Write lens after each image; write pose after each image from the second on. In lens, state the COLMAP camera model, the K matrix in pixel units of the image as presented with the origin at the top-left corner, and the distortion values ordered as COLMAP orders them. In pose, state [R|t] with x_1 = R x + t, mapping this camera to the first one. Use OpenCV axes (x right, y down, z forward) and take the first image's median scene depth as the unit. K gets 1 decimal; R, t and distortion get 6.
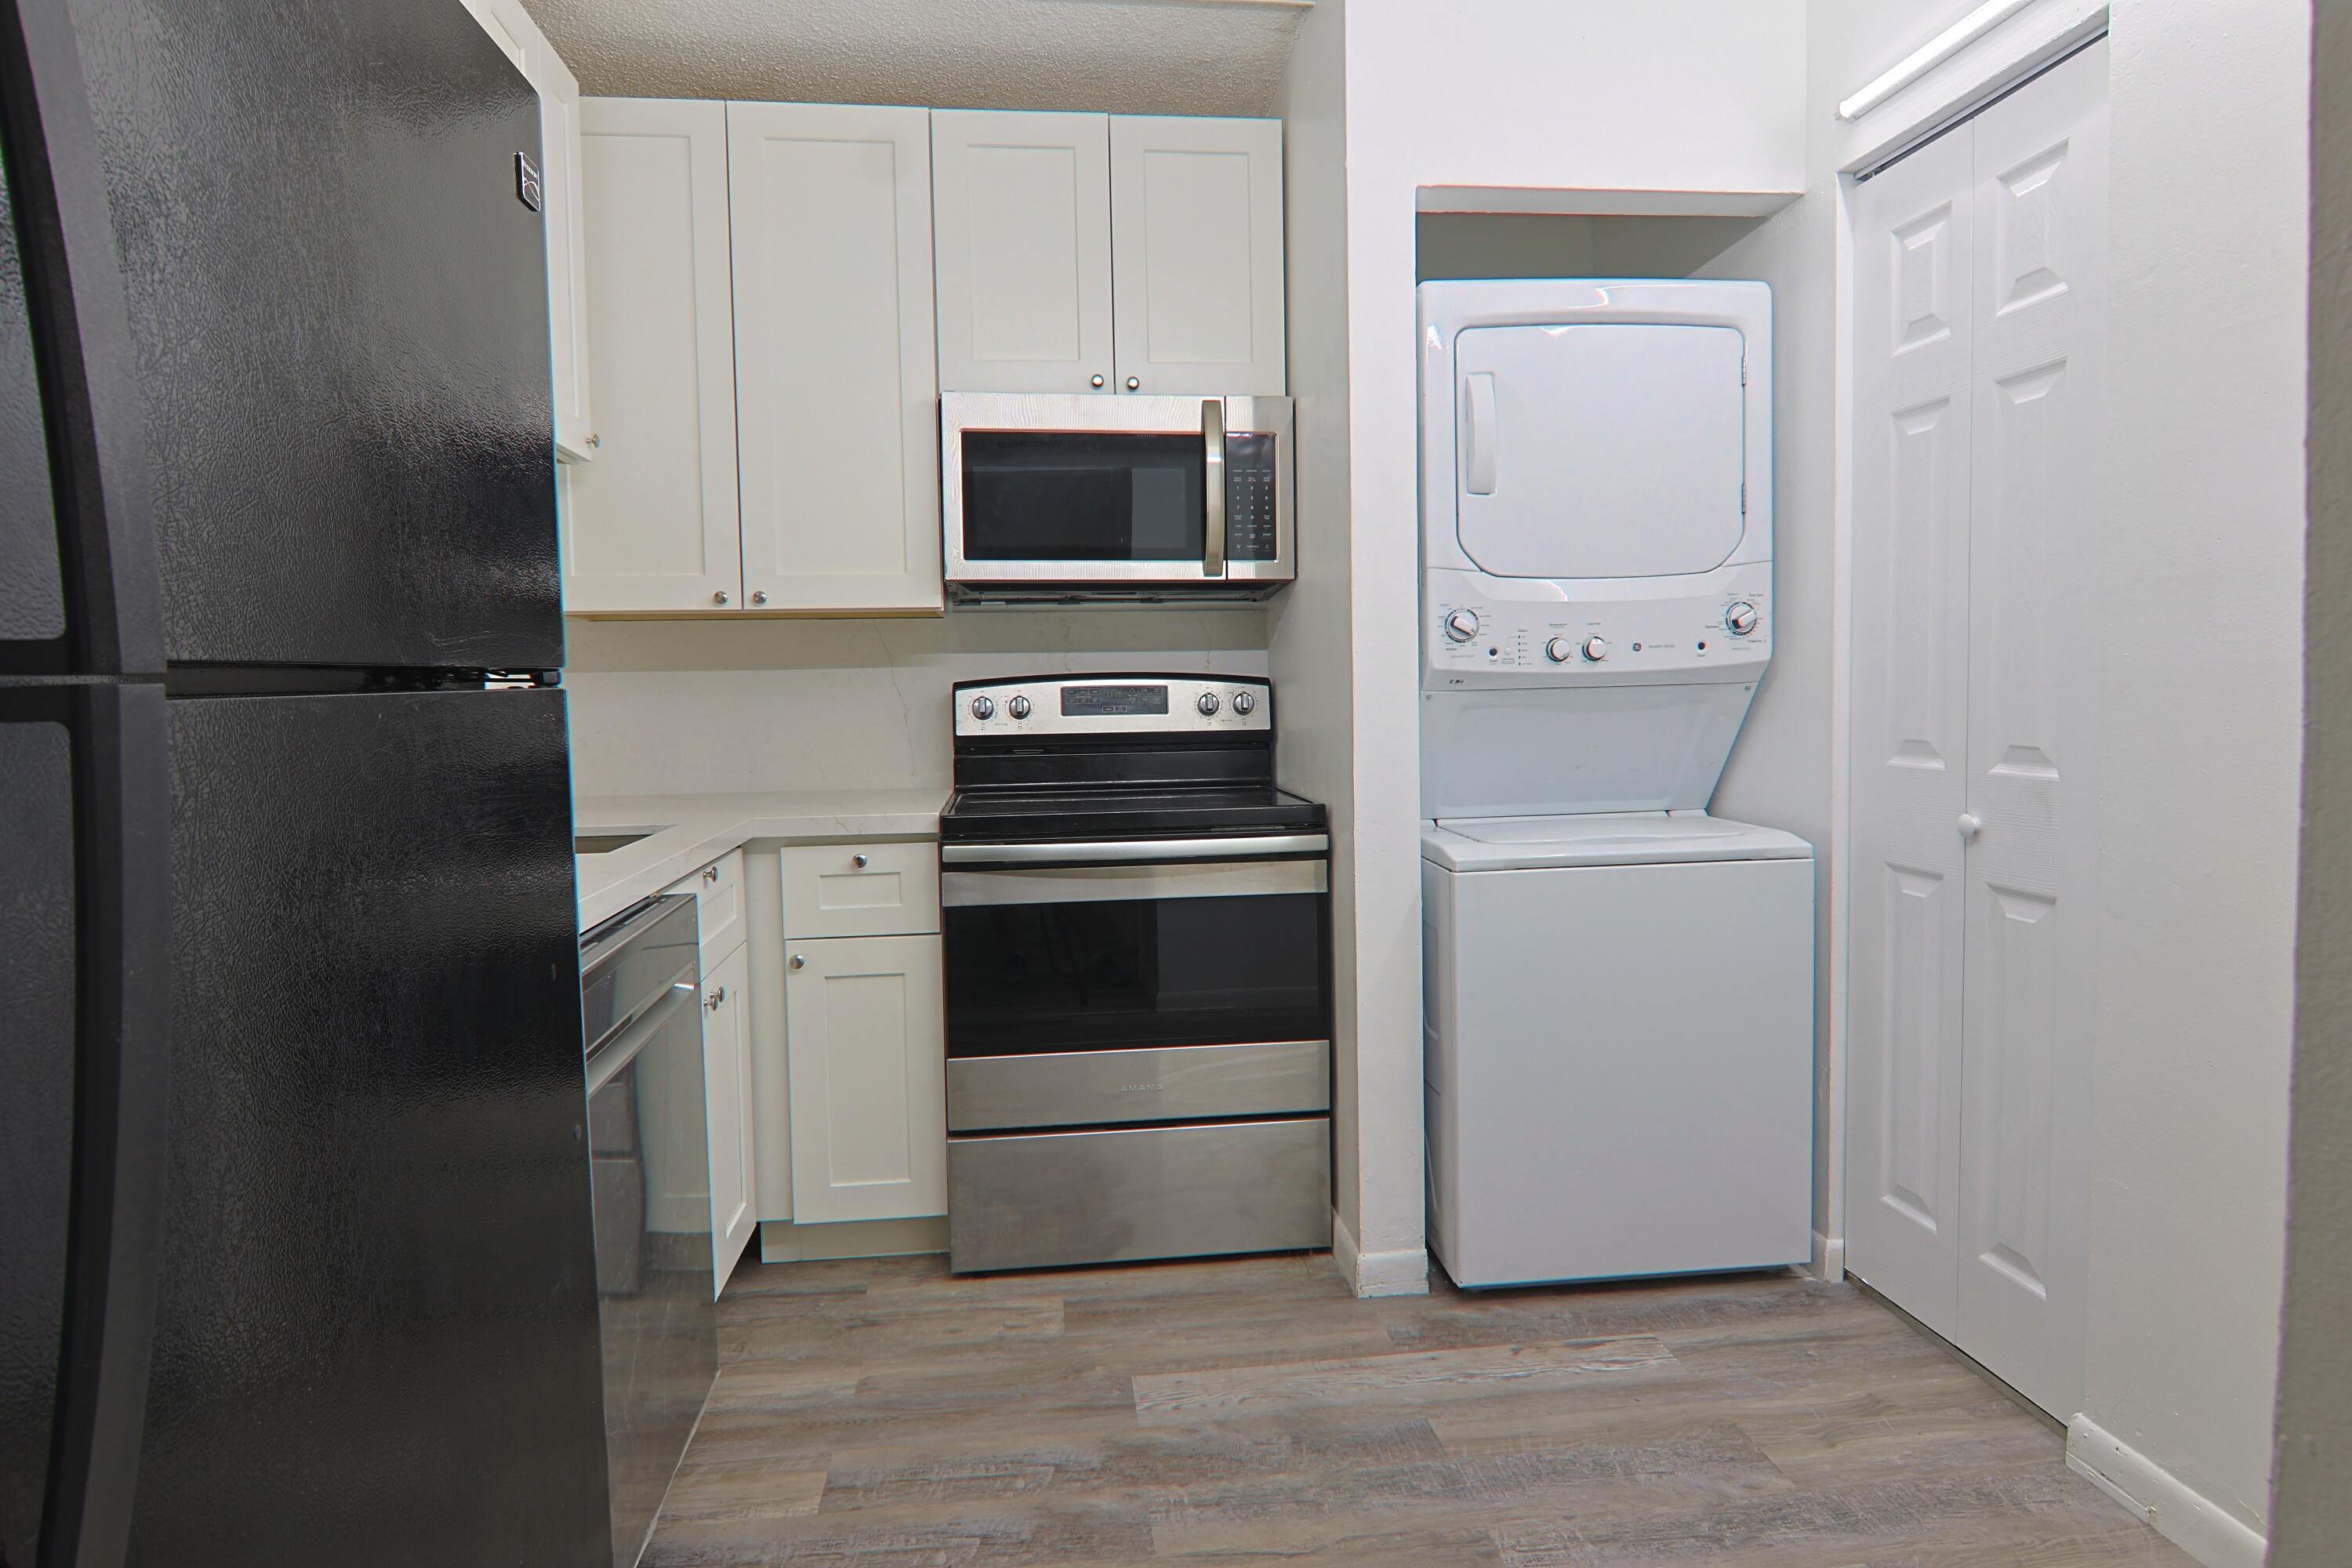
lens RADIAL K [[1247.9, 0, 1182.0], [0, 1247.9, 779.4], [0, 0, 1]] dist [-0.007284, -0.001995]
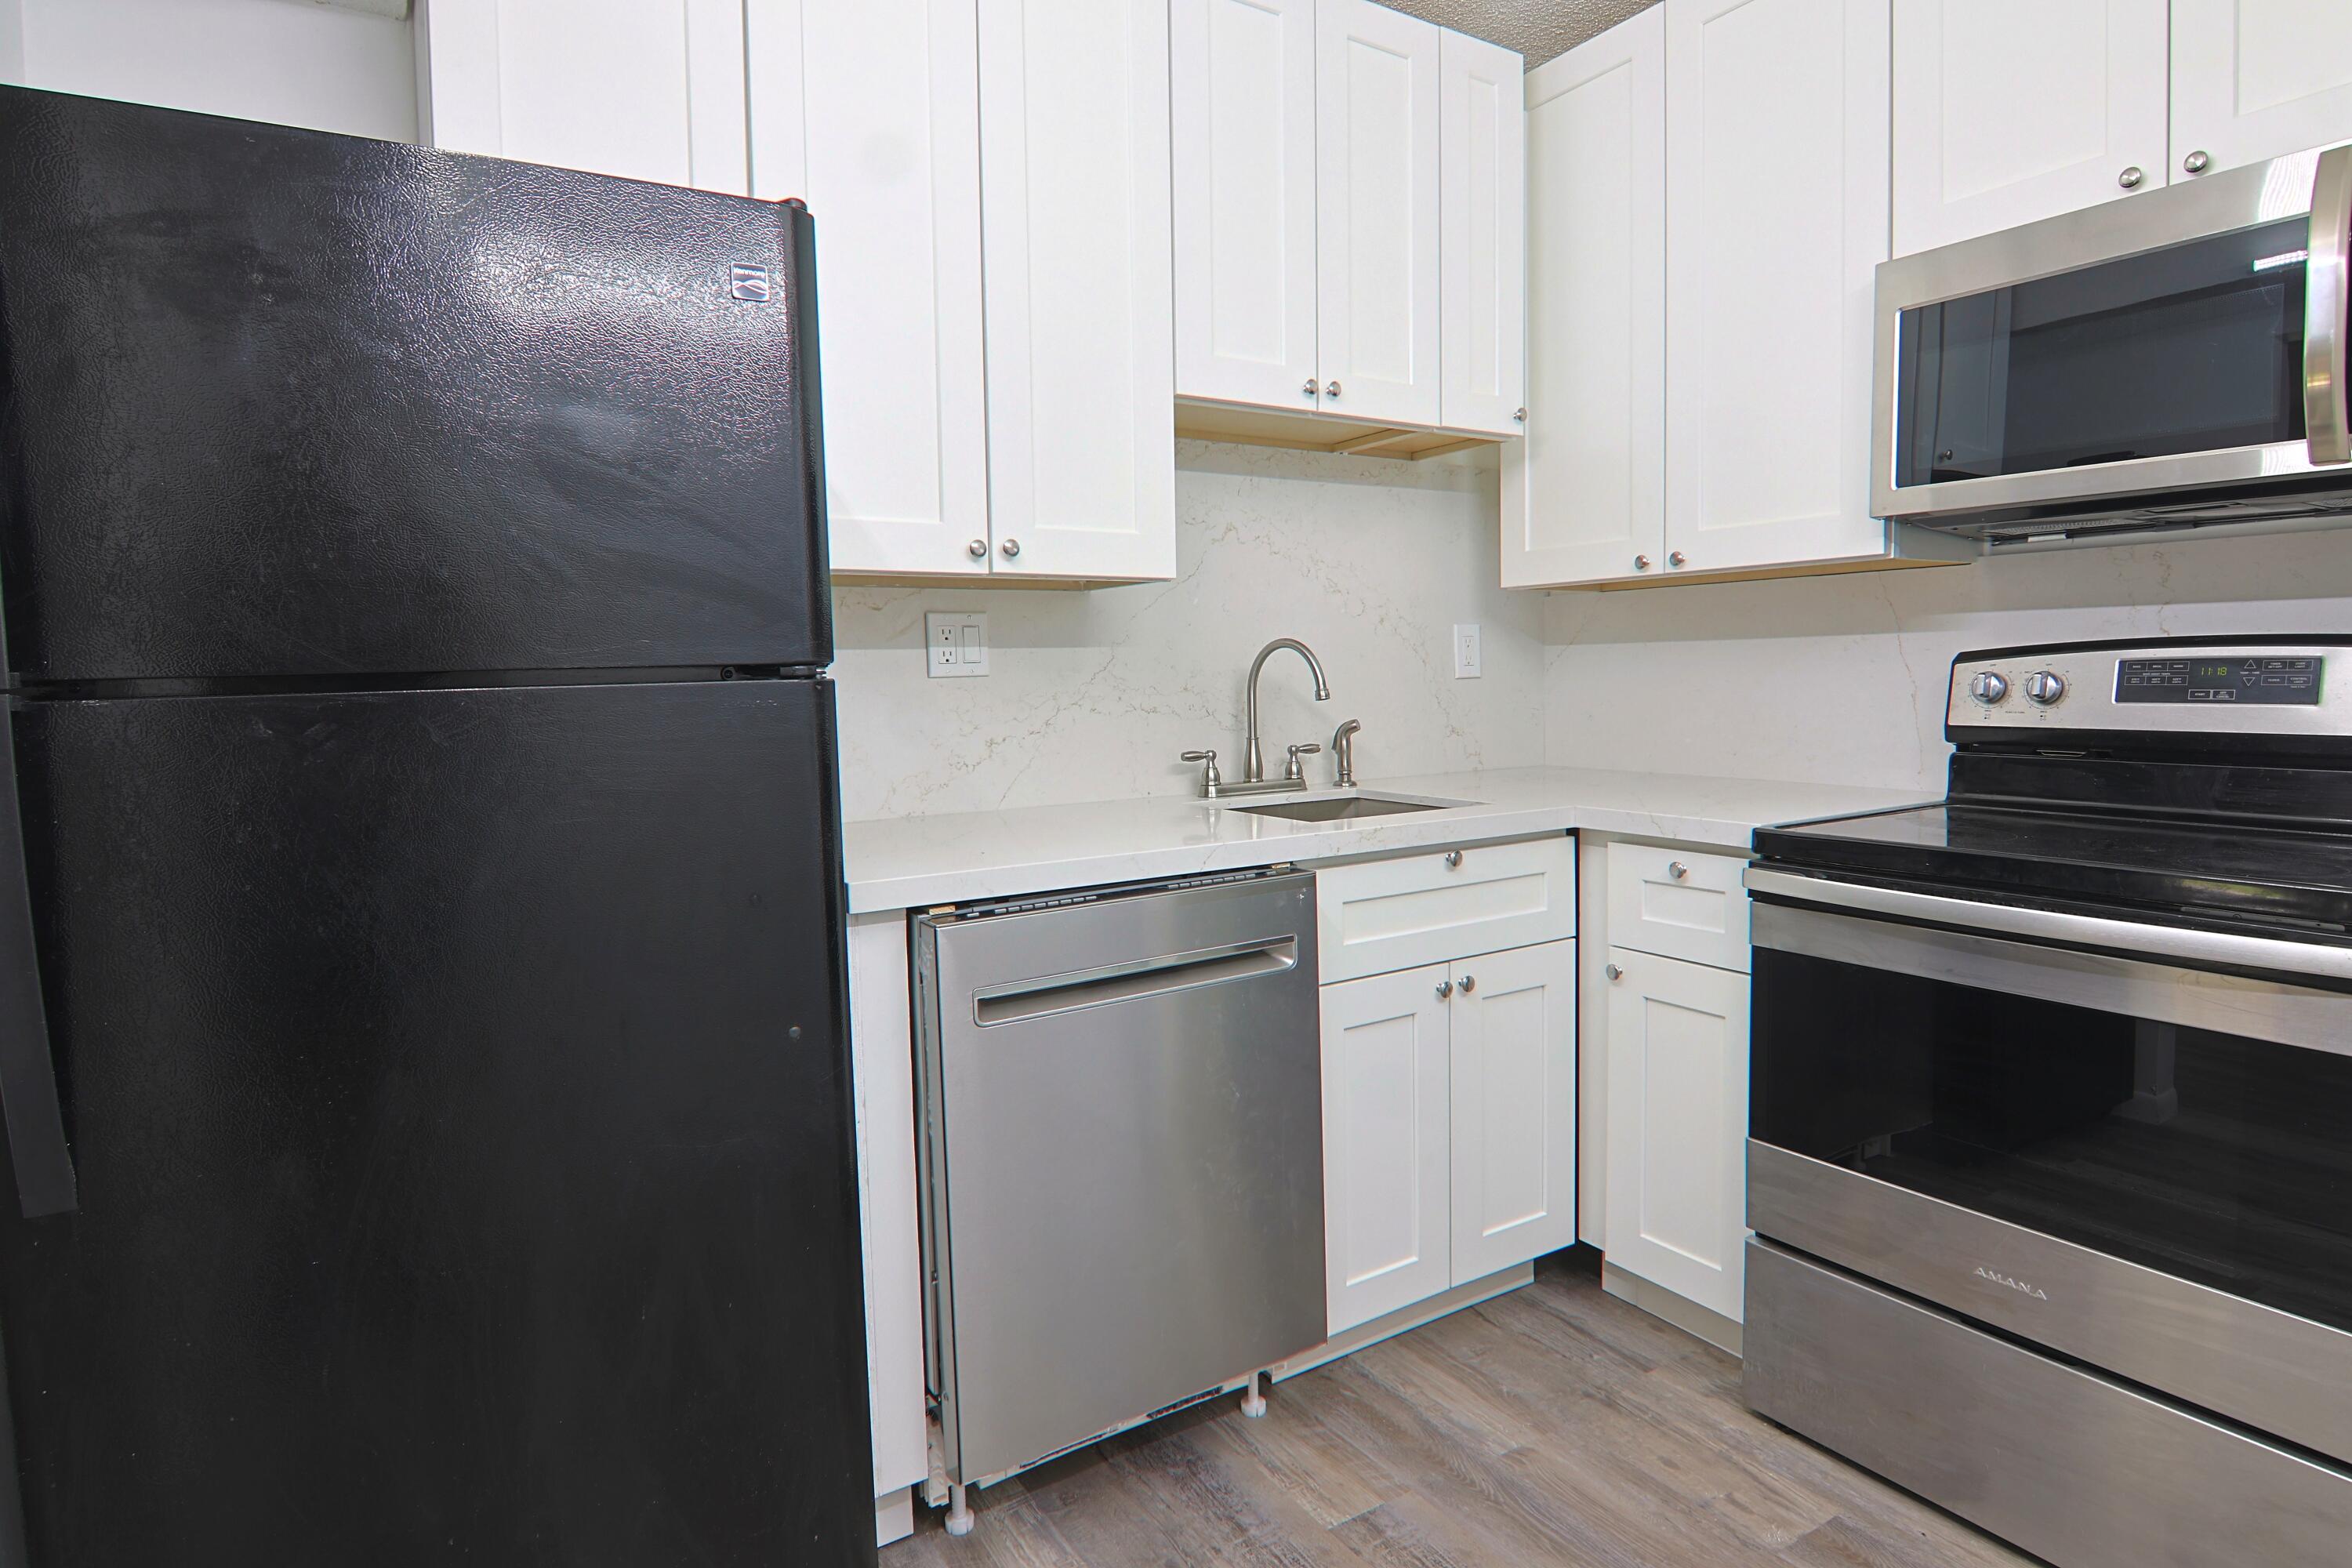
lens RADIAL K [[1247.9, 0, 1183.7], [0, 1247.9, 770.6], [0, 0, 1]] dist [-0.007284, -0.001995]
pose [[0.452238, 0.079399, -0.888356, 0.324092], [-0.056443, 0.996581, 0.060339, -0.032410], [0.890110, 0.022854, 0.455173, 0.313446]]
